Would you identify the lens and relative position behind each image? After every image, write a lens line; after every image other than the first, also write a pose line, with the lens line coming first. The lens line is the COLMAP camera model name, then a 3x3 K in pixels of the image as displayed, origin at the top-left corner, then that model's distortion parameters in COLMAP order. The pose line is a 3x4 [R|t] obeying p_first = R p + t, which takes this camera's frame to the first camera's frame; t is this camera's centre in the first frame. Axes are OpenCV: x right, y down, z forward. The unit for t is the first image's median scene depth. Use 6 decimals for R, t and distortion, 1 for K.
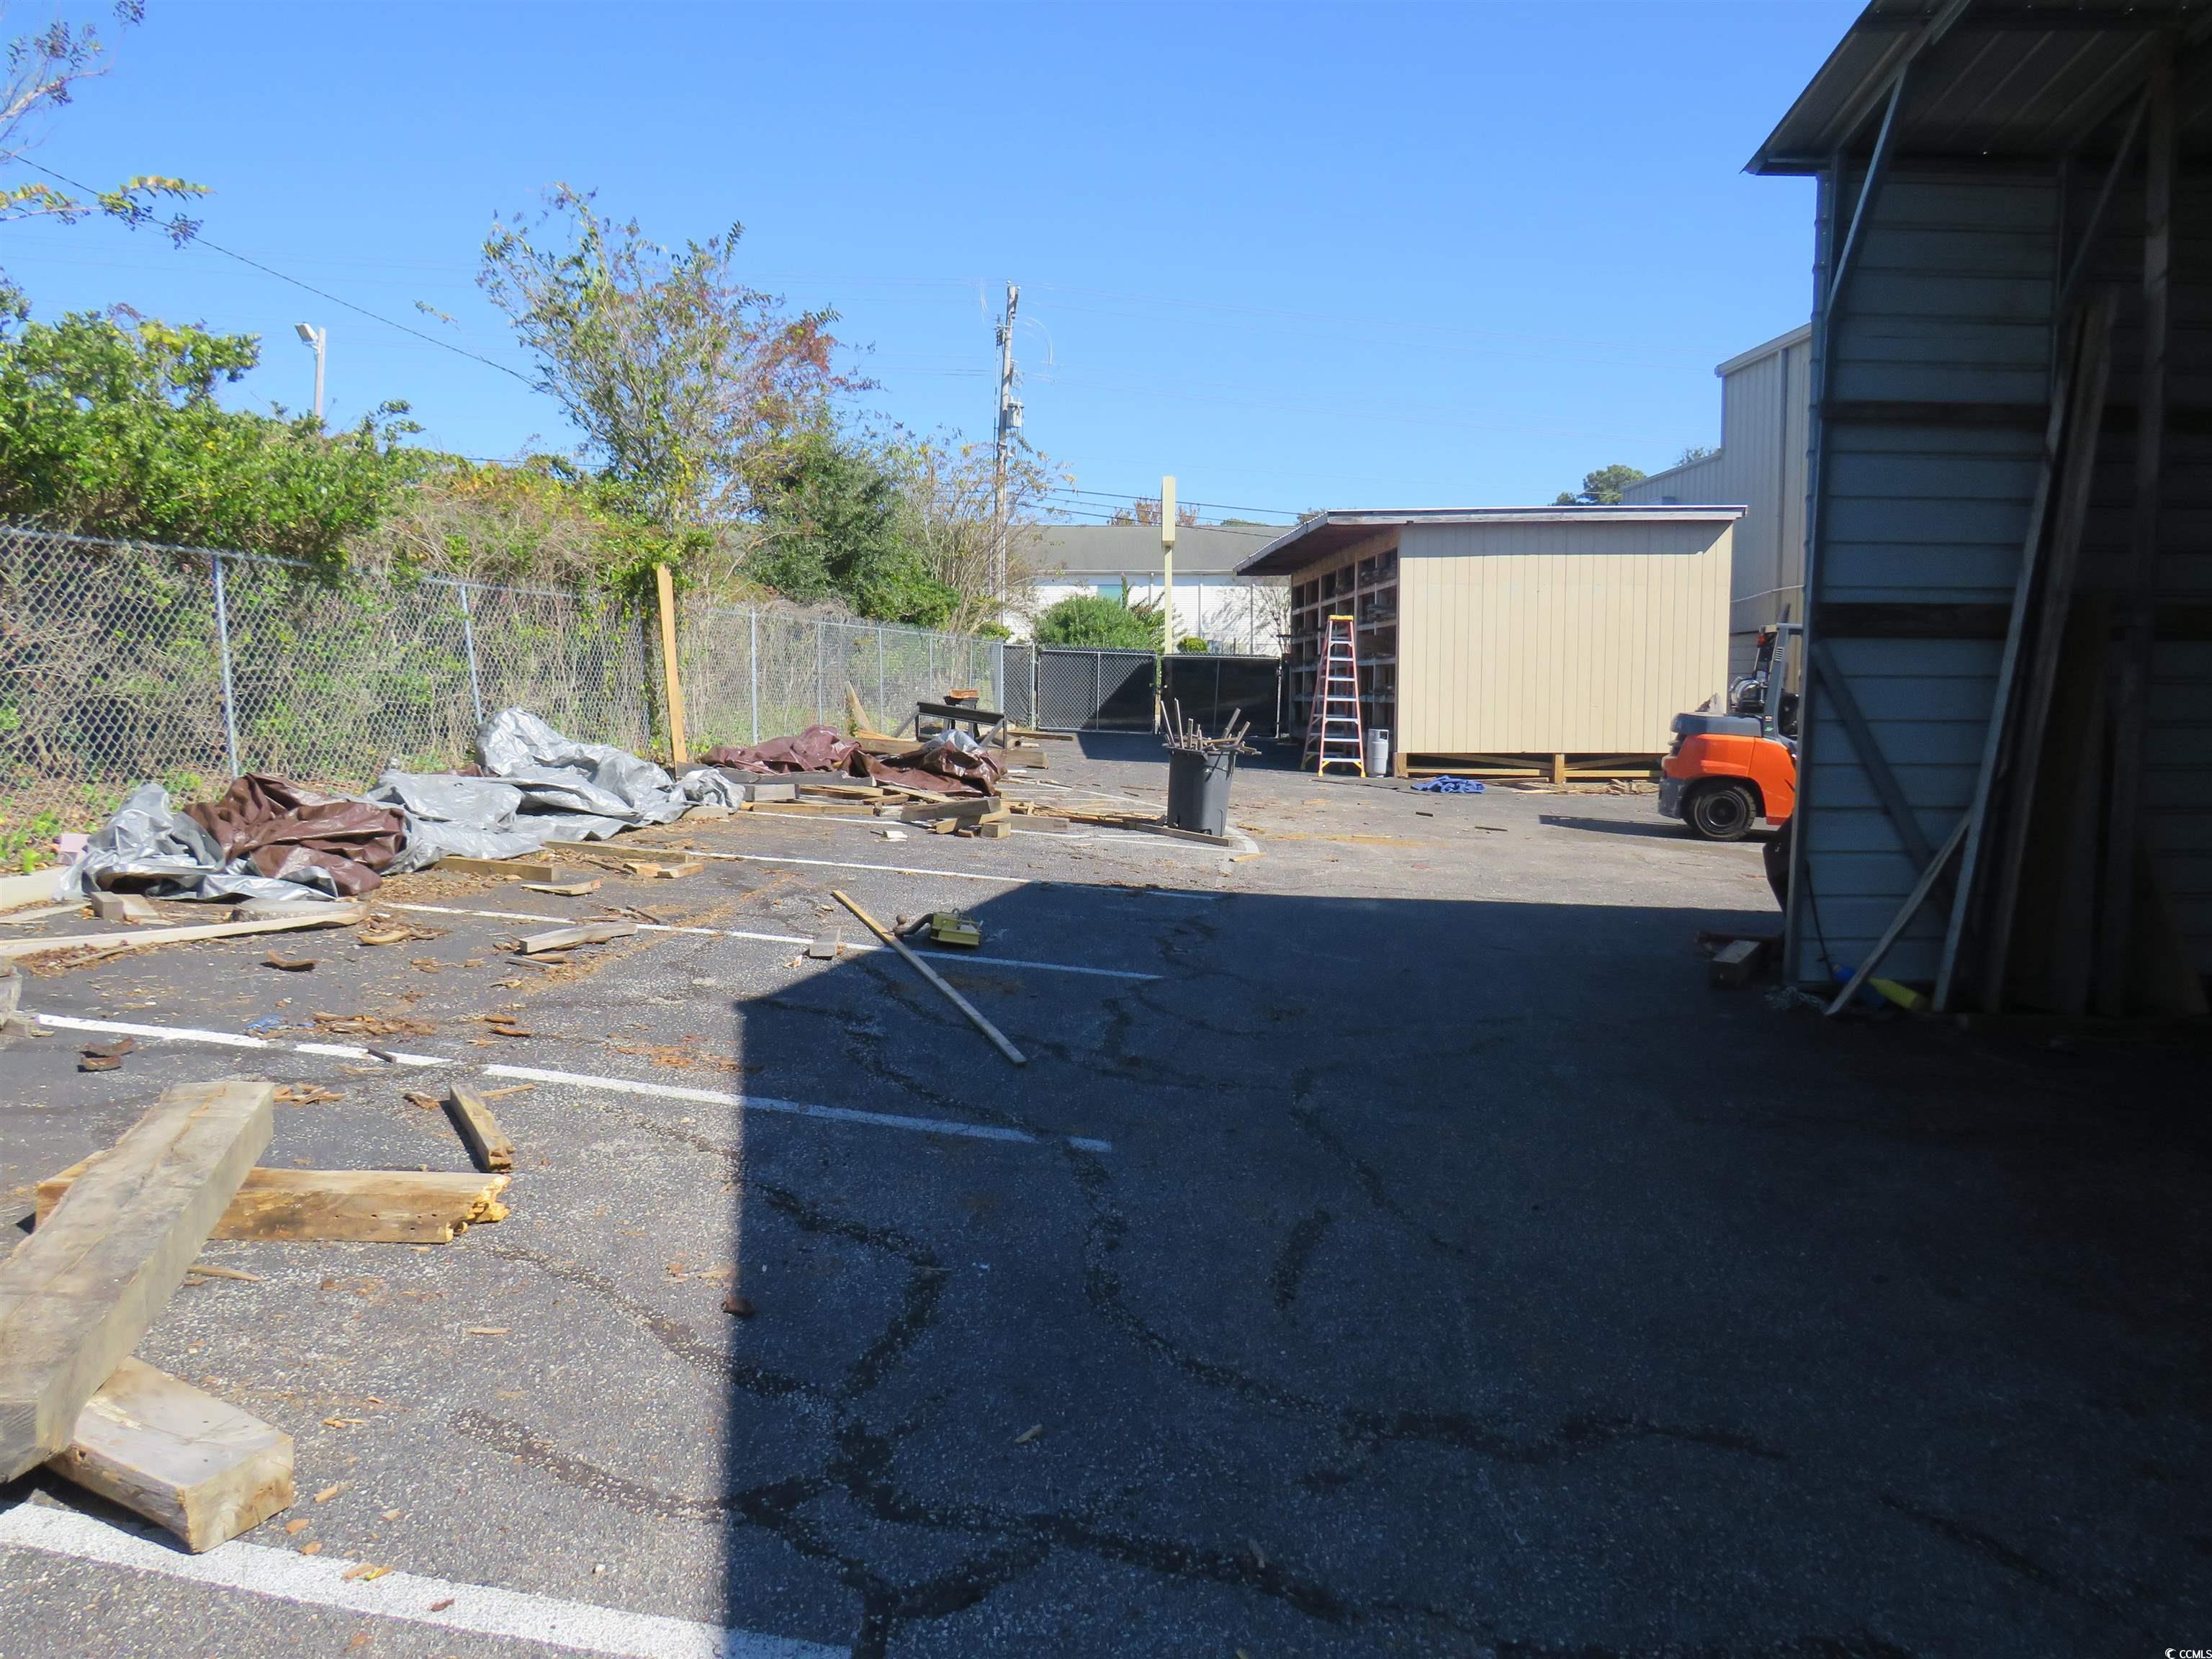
lens RADIAL K [[1543.8, 0, 1106.0], [0, 1543.8, 829.5], [0, 0, 1]] dist [-0.031972, -0.000922]
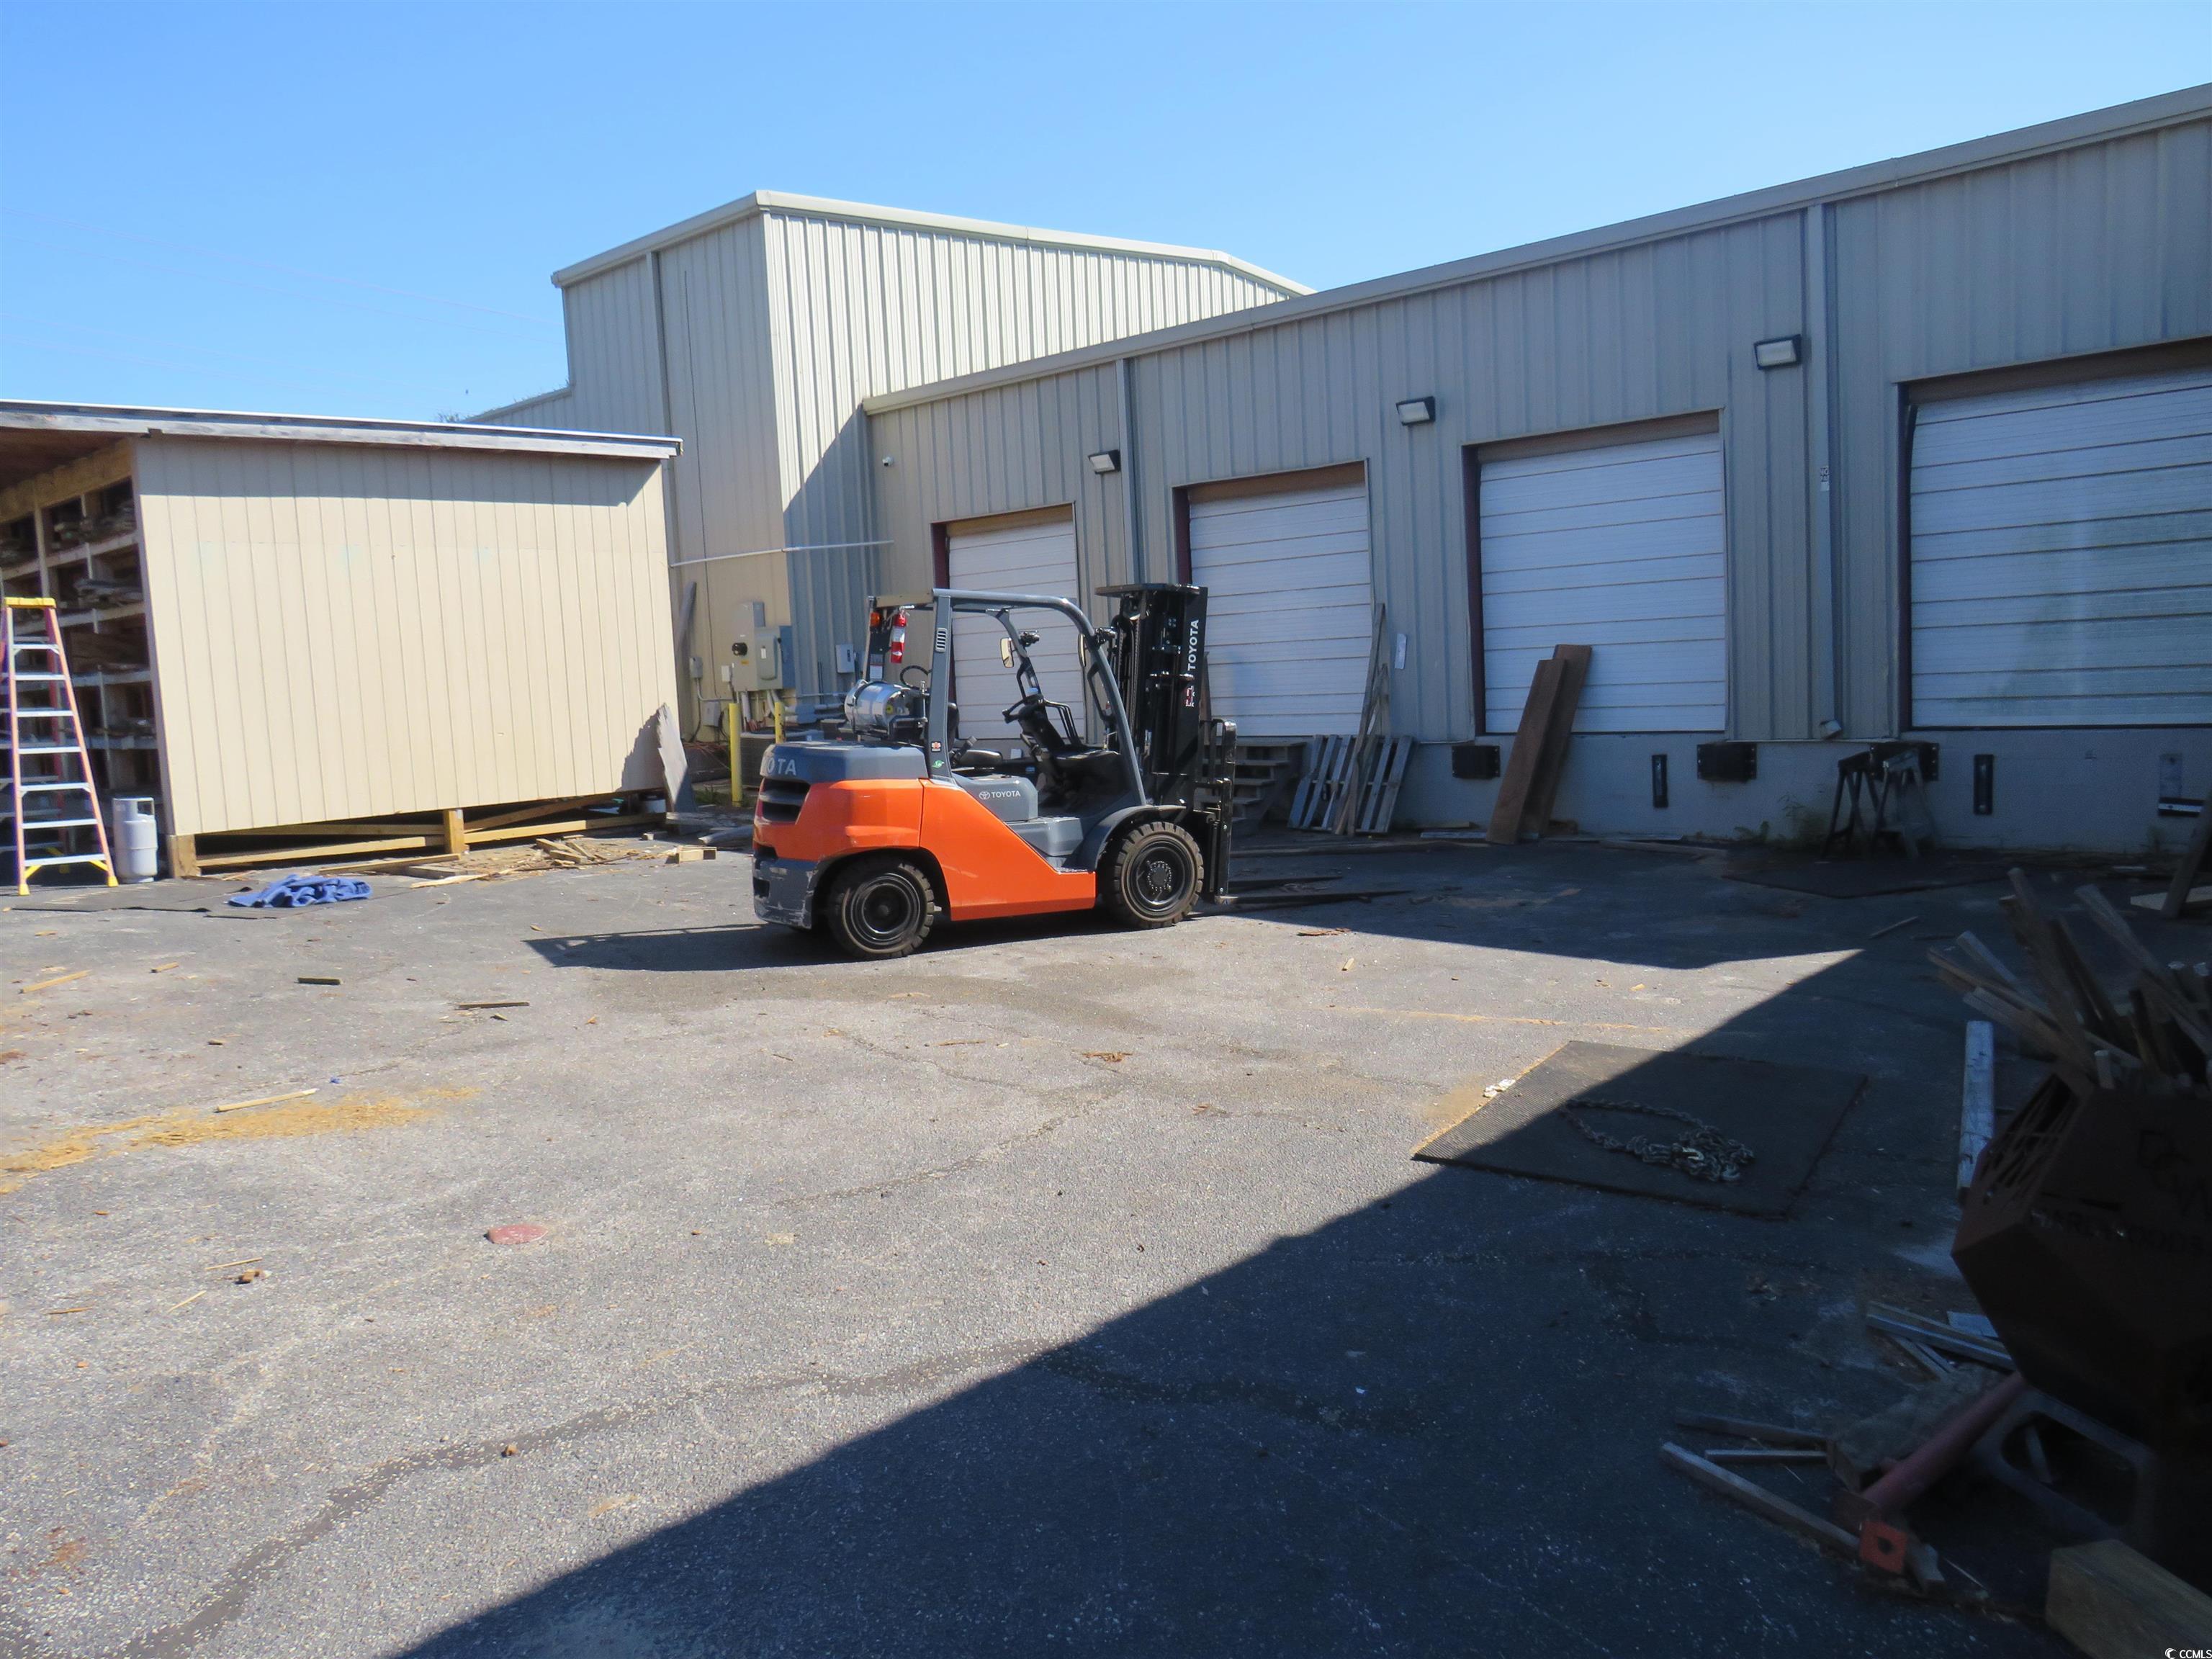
lens RADIAL K [[1543.8, 0, 1106.0], [0, 1543.8, 829.5], [0, 0, 1]] dist [-0.031972, -0.000922]
pose [[0.700298, -0.106144, 0.705915, 0.030909], [0.106219, 0.993369, 0.043992, -0.040022], [-0.705904, 0.044174, 0.706929, 0.352564]]
